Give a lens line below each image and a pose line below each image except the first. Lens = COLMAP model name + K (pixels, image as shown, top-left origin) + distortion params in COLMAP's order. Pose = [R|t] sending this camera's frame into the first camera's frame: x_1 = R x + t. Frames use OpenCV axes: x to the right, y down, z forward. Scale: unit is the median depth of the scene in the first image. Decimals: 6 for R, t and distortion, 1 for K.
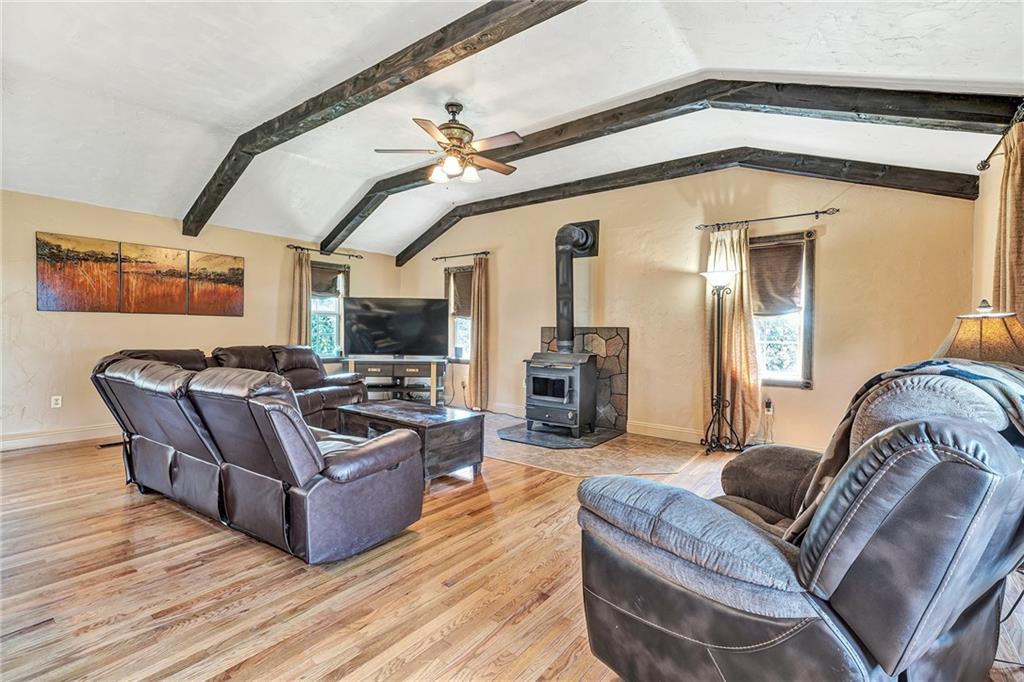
lens RADIAL K [[458.3, 0, 513.5], [0, 458.3, 337.4], [0, 0, 1]] dist [0.001495, -0.000124]
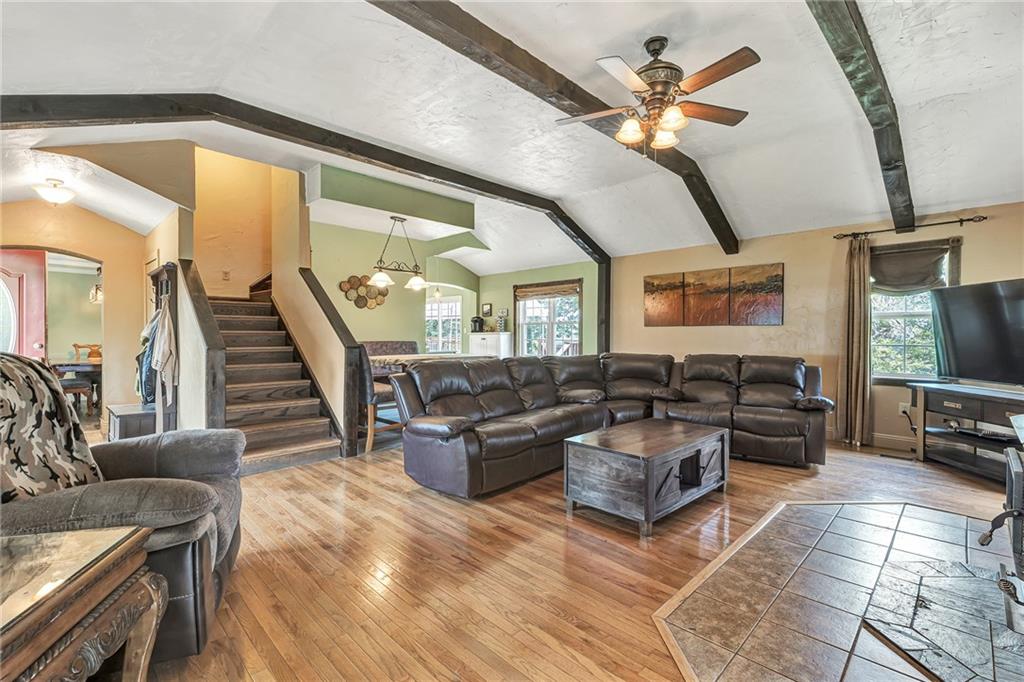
lens RADIAL K [[458.3, 0, 512.3], [0, 458.3, 338.9], [0, 0, 1]] dist [0.001495, -0.000124]
pose [[-0.138653, -0.001222, -0.990340, 0.519169], [-0.016285, 0.999867, 0.001046, -0.009449], [0.990207, 0.016272, -0.138654, 0.694171]]
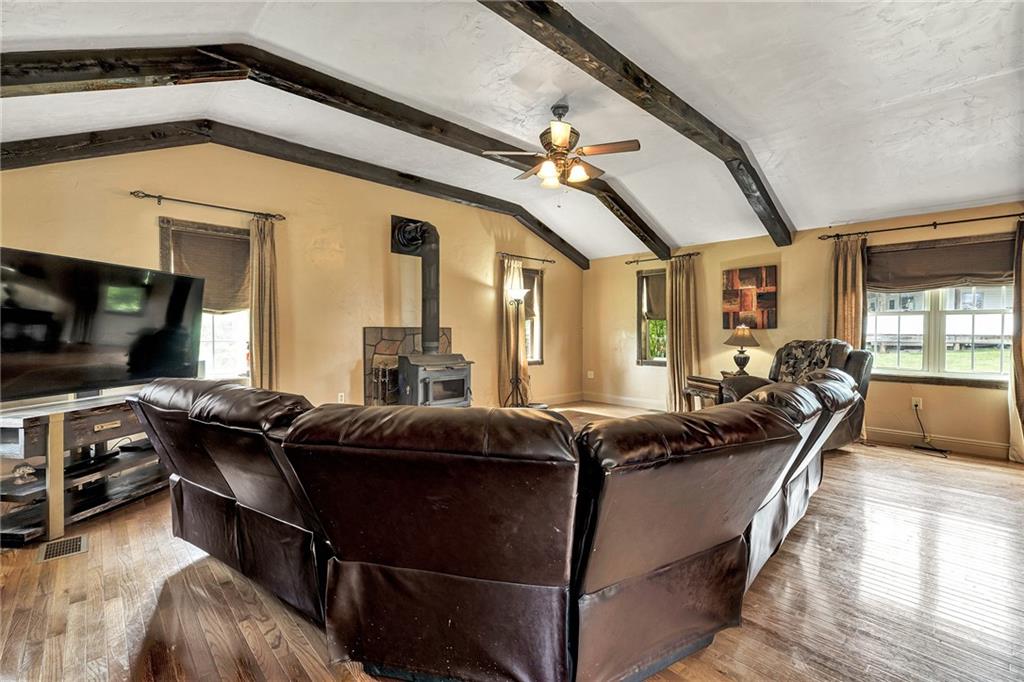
lens RADIAL K [[458.3, 0, 509.9], [0, 458.3, 335.5], [0, 0, 1]] dist [0.001495, -0.000124]
pose [[0.164642, -0.021755, 0.986113, -0.904577], [0.010012, 0.999742, 0.020384, -0.026135], [-0.986303, 0.006517, 0.164817, 0.740943]]
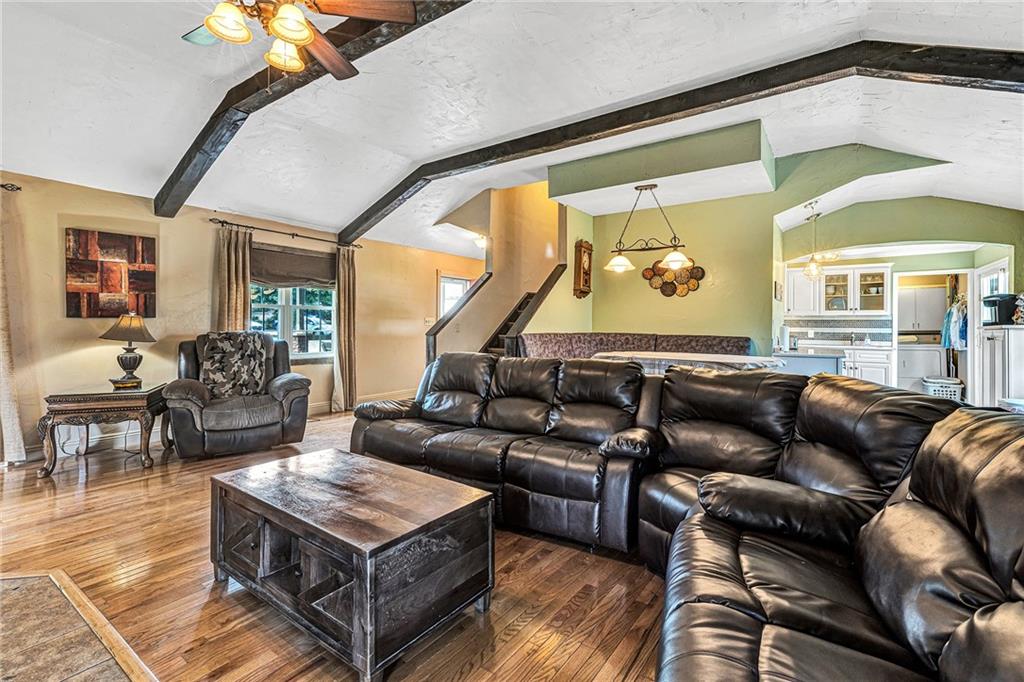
lens RADIAL K [[458.3, 0, 510.1], [0, 458.3, 330.1], [0, 0, 1]] dist [0.001495, -0.000124]
pose [[-0.999132, -0.019180, -0.036987, -0.317561], [-0.020048, 0.999529, 0.023240, -0.024986], [0.036524, 0.023961, -0.999045, 1.228020]]
